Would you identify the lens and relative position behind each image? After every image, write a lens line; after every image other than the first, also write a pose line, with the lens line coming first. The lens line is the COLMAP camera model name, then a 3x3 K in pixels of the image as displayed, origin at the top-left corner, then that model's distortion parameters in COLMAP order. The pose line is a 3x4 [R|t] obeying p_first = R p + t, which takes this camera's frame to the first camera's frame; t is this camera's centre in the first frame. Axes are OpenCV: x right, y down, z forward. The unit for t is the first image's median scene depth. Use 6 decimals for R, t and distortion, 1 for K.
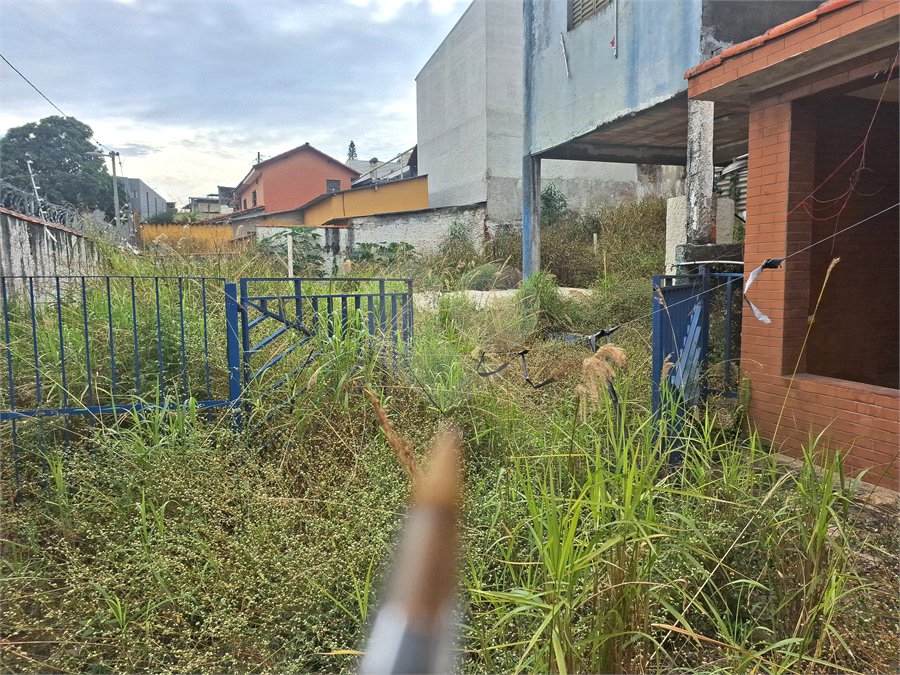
lens RADIAL K [[615.7, 0, 452.6], [0, 615.7, 335.1], [0, 0, 1]] dist [0.021656, 0.000902]
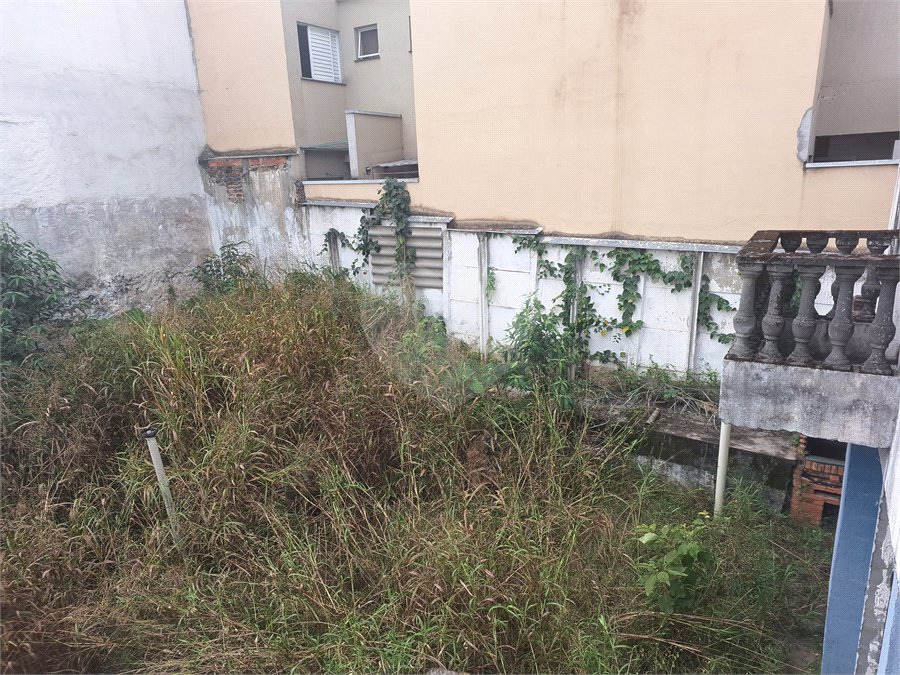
lens RADIAL K [[615.7, 0, 450.4], [0, 615.7, 339.0], [0, 0, 1]] dist [0.021656, 0.000902]
pose [[0.772786, -0.186930, 0.606514, 0.119245], [0.097209, 0.979227, 0.177943, -0.207602], [-0.627178, -0.078553, 0.774904, 0.457013]]
